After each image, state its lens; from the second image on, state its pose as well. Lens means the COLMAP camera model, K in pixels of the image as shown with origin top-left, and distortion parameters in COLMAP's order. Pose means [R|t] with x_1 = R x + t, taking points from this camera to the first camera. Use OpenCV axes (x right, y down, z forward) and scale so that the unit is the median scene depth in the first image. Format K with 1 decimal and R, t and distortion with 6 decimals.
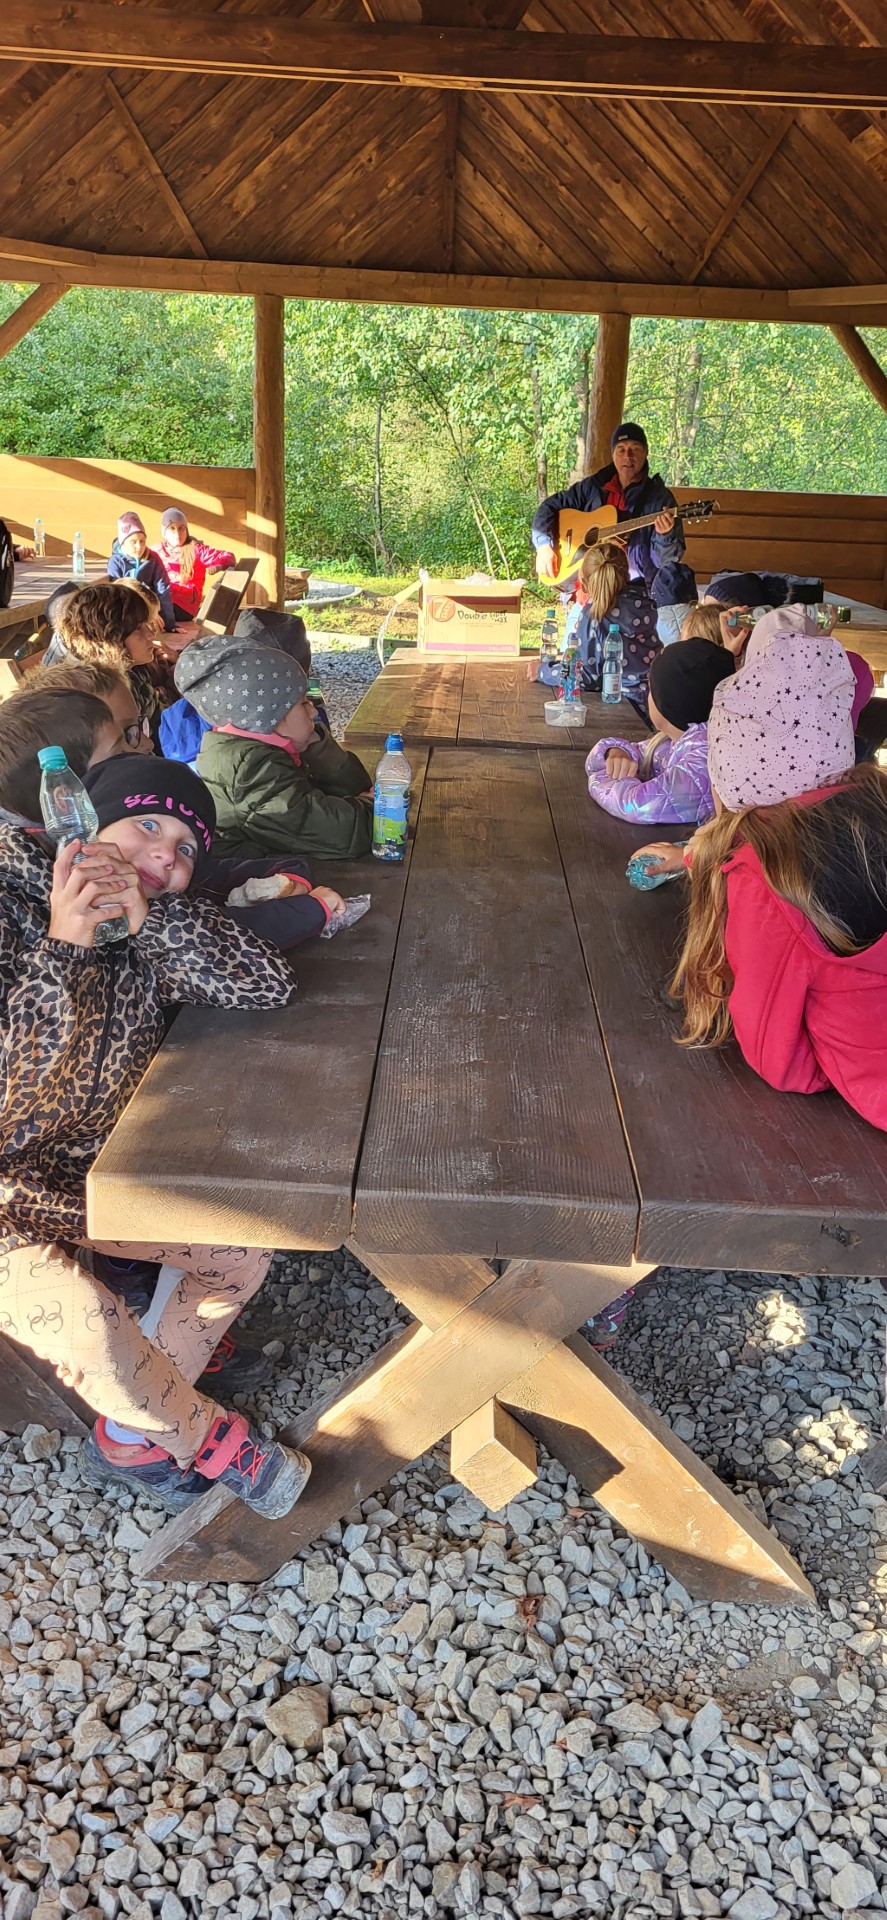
lens RADIAL K [[1396.0, 0, 506.3], [0, 1396.0, 960.6], [0, 0, 1]] dist [0.019989, -0.003818]
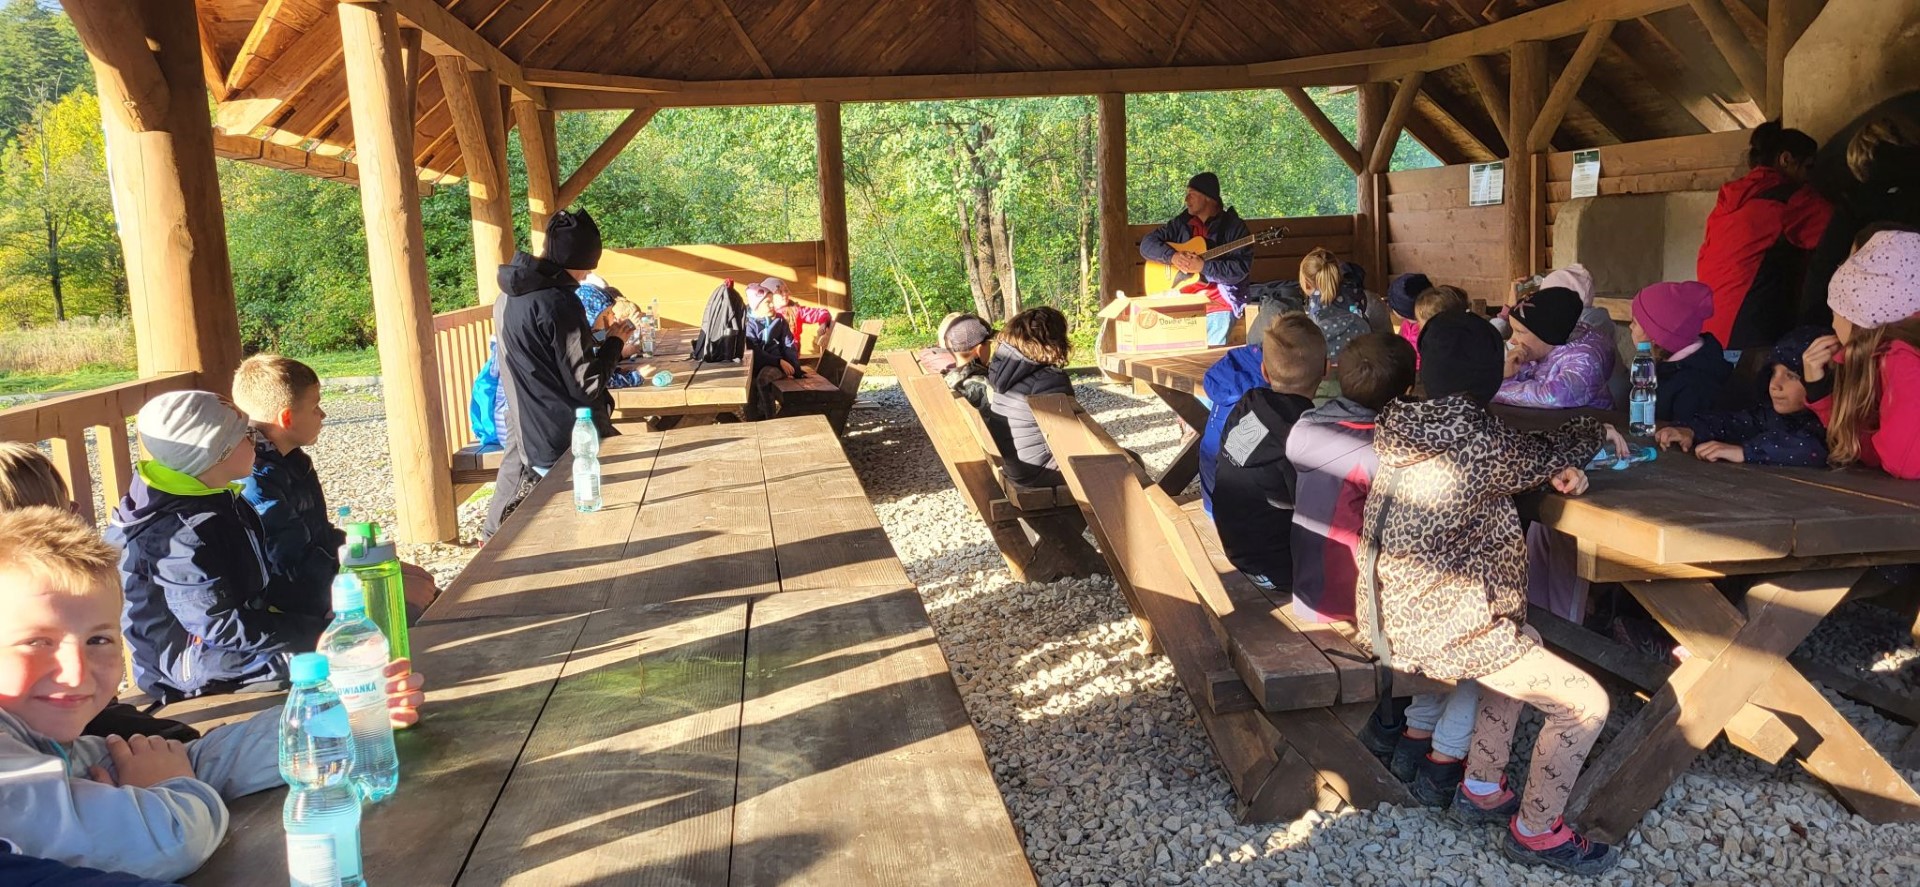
lens RADIAL K [[1396.0, 0, 960.0], [0, 1396.0, 443.5], [0, 0, 1]] dist [0.019989, -0.003818]
pose [[0.988928, -0.105203, 0.104663, -0.213765], [0.122934, 0.975824, -0.180704, 0.040030], [-0.083122, 0.191570, 0.977953, -0.121365]]
